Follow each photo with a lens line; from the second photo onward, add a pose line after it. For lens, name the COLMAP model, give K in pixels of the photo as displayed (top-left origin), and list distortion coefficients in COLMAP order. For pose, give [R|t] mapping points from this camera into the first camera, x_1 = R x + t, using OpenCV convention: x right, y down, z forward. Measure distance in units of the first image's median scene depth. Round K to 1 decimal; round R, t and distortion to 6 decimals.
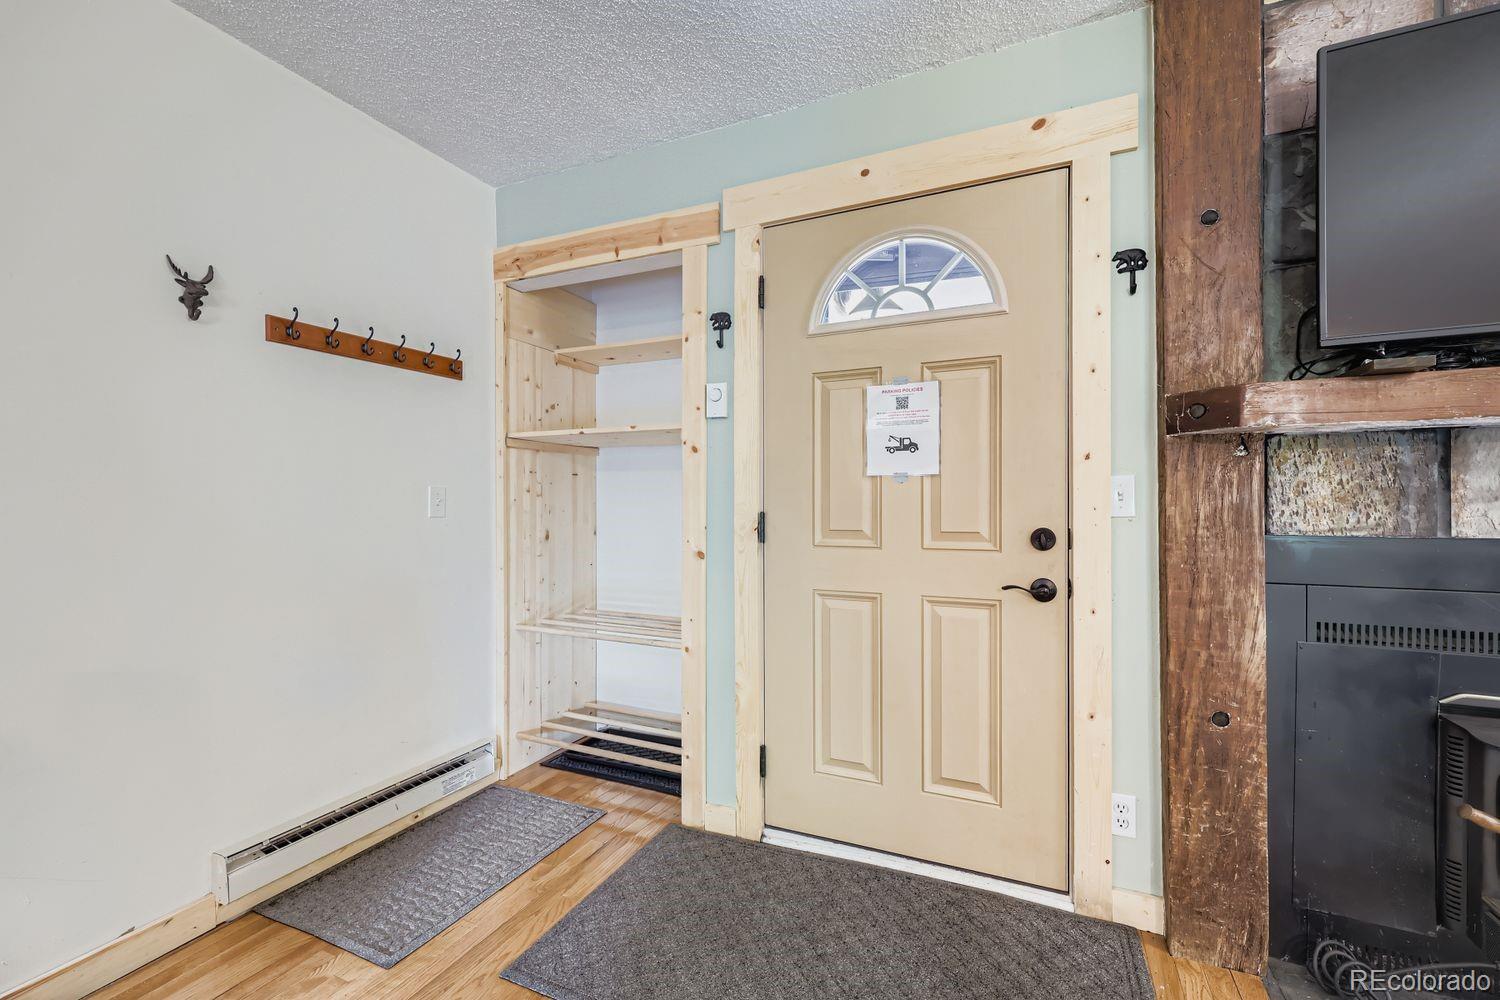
lens RADIAL K [[642.0, 0, 748.3], [0, 642.0, 502.4], [0, 0, 1]] dist [0.005080, -0.001100]
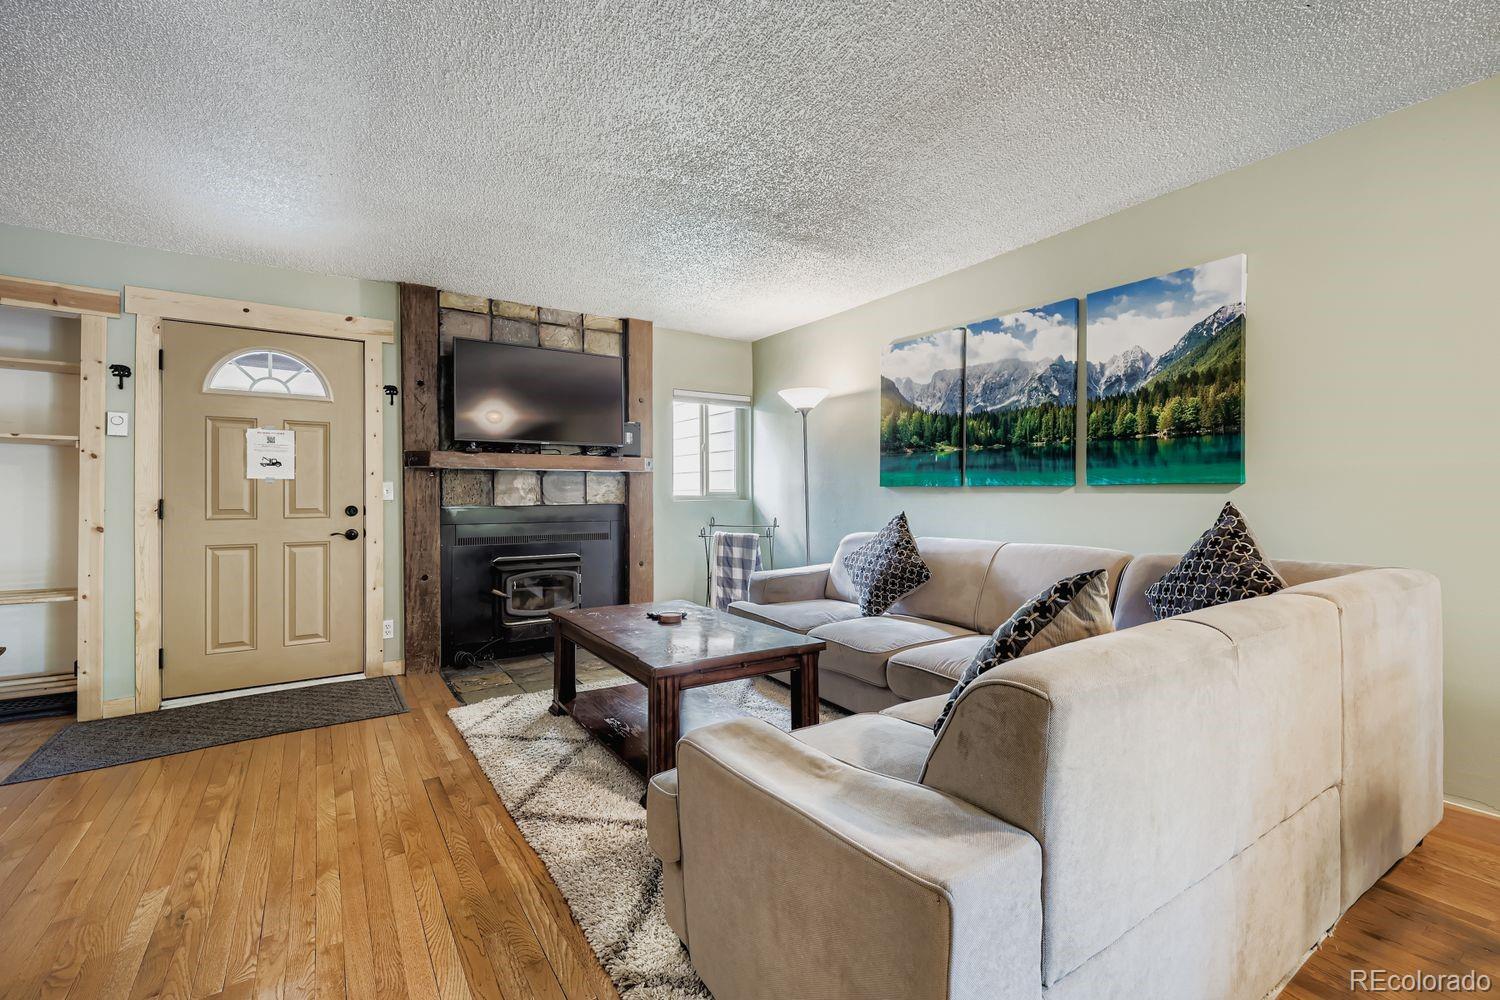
lens RADIAL K [[642.0, 0, 733.6], [0, 642.0, 499.0], [0, 0, 1]] dist [0.005080, -0.001100]
pose [[0.533539, -0.002326, 0.845772, -0.677146], [-0.000359, 0.999996, 0.002977, 0.010545], [-0.845776, -0.001892, 0.533536, -1.226694]]
